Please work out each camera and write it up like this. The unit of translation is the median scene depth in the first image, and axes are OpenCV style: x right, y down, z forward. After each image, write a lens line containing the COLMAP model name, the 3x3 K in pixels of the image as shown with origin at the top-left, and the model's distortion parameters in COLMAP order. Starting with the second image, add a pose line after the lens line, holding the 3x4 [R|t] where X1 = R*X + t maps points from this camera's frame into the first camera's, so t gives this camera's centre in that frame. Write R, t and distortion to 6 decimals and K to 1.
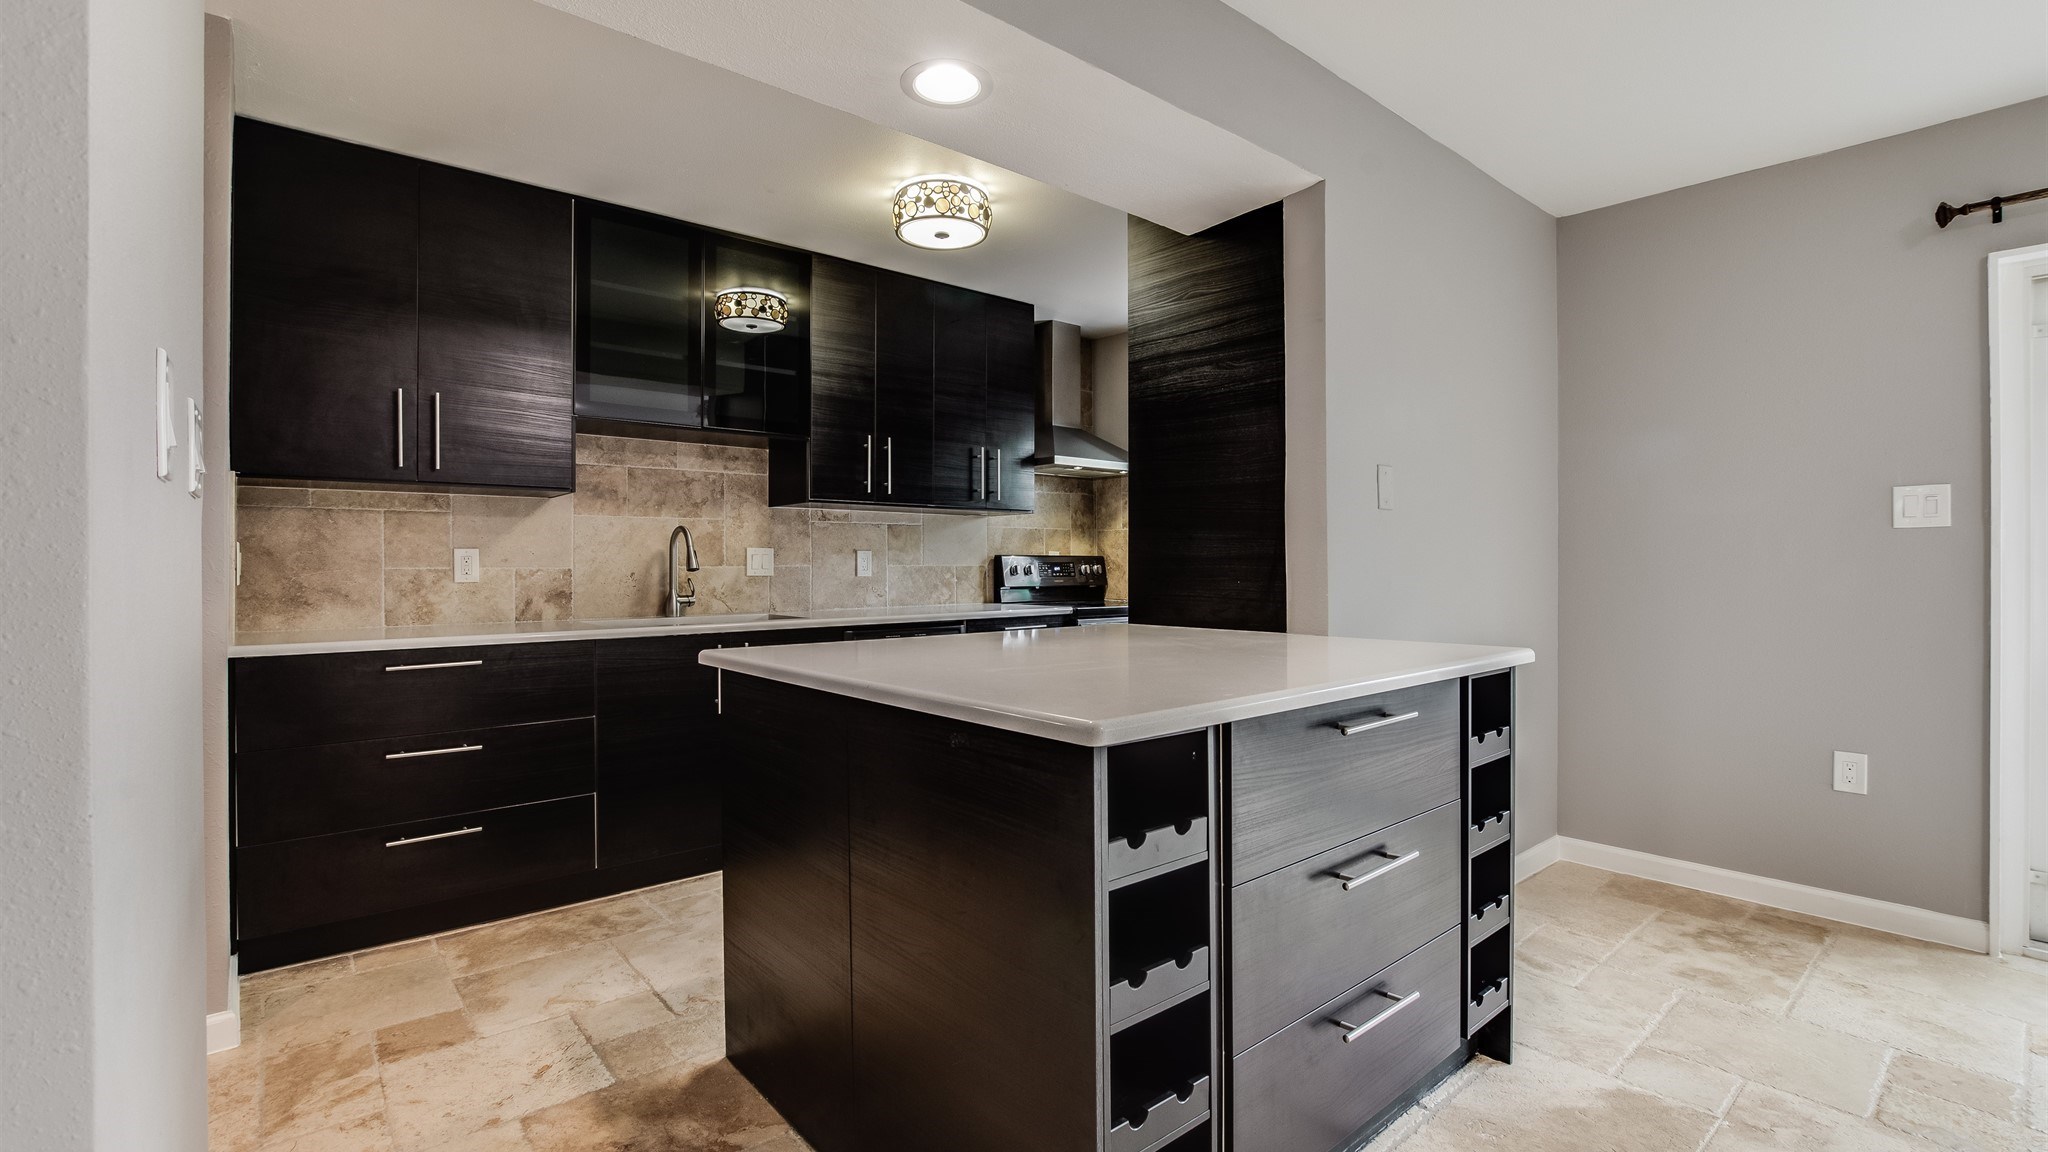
lens RADIAL K [[897.0, 0, 1021.6], [0, 897.0, 564.7], [0, 0, 1]] dist [-0.017021, 0.001175]
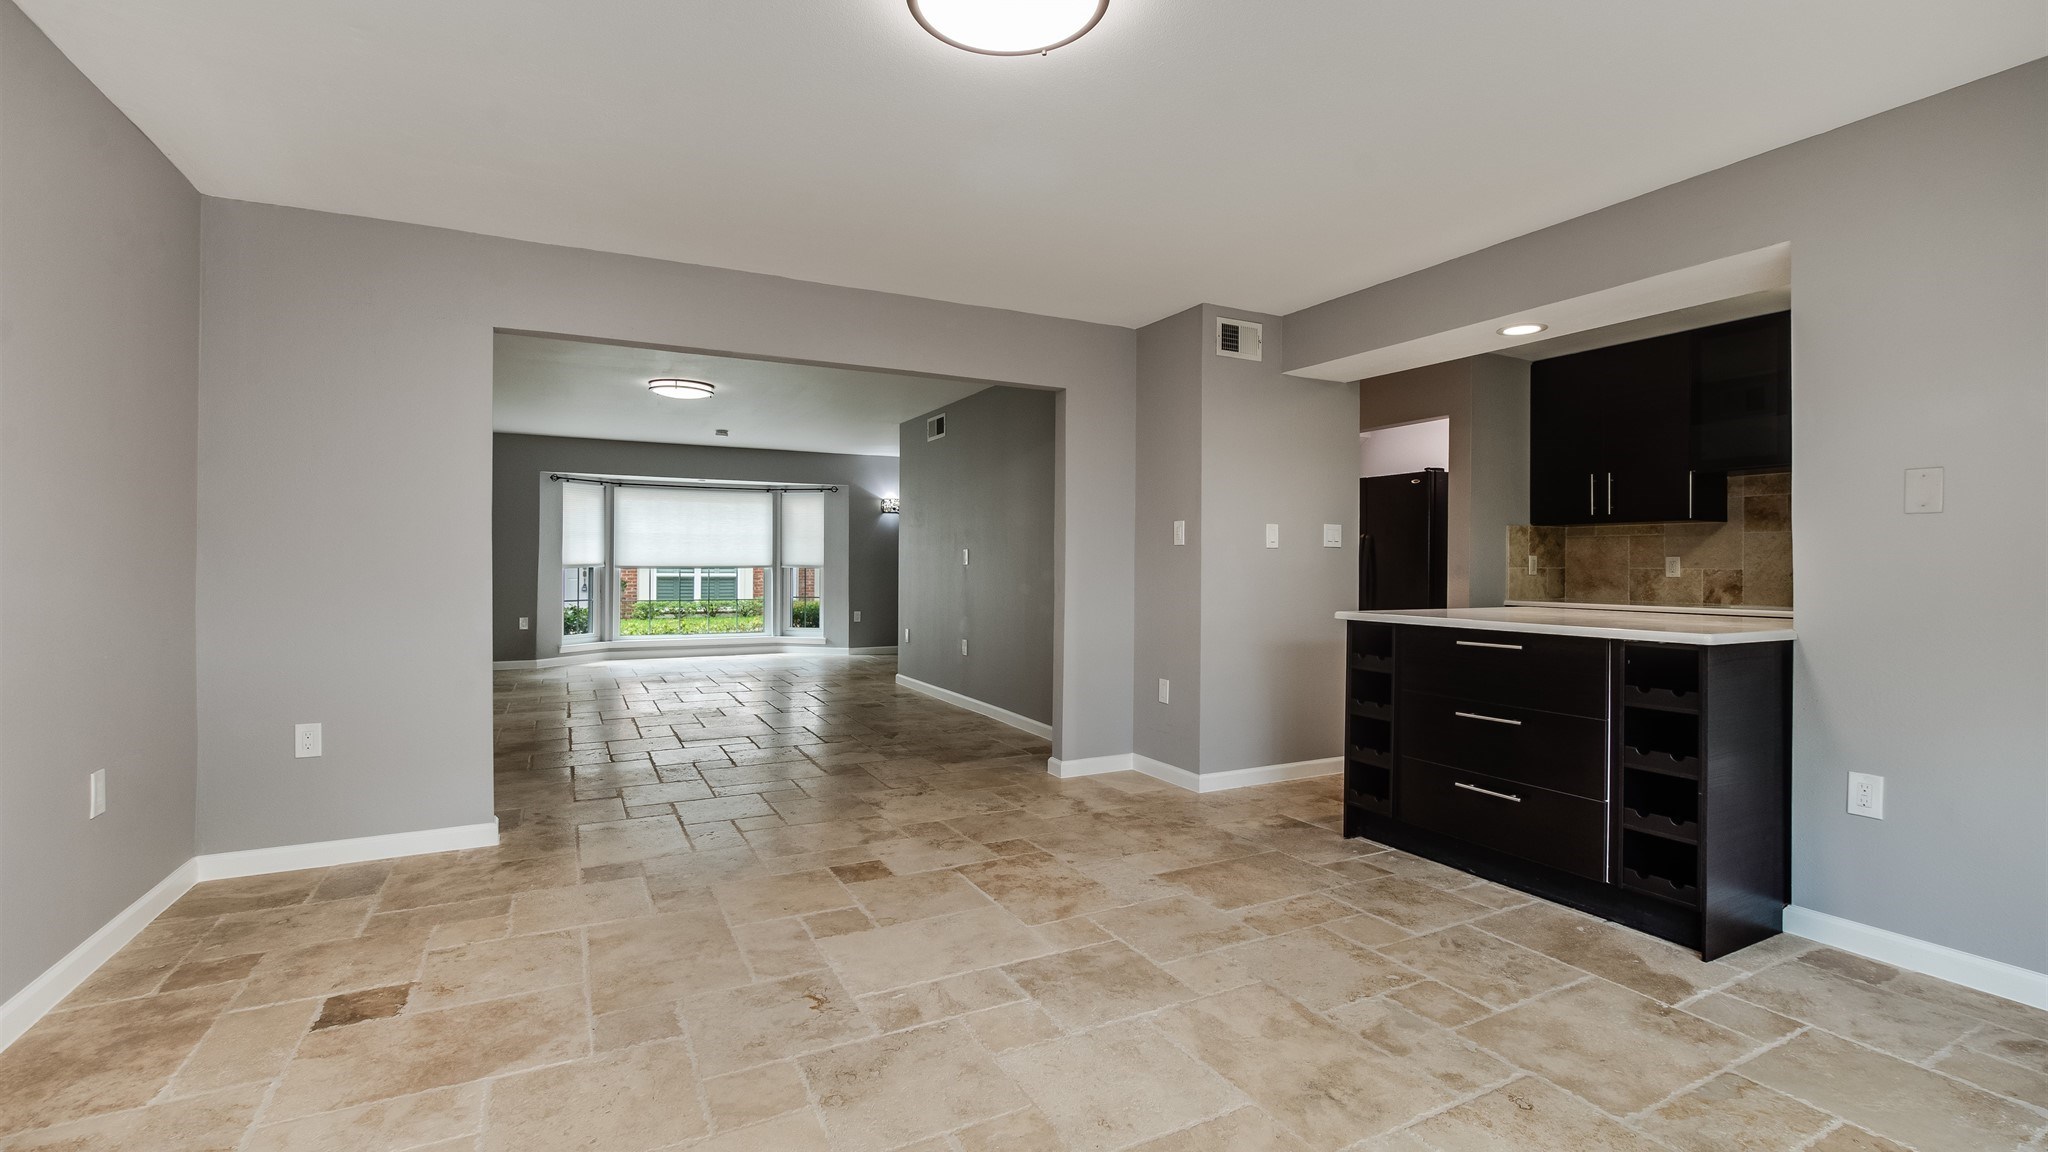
lens RADIAL K [[897.0, 0, 1025.4], [0, 897.0, 569.4], [0, 0, 1]] dist [-0.017021, 0.001175]
pose [[-0.225039, 0.008127, -0.974316, 1.197136], [-0.005334, 0.999940, 0.009573, -0.003873], [0.974335, 0.007352, -0.224982, 0.198352]]
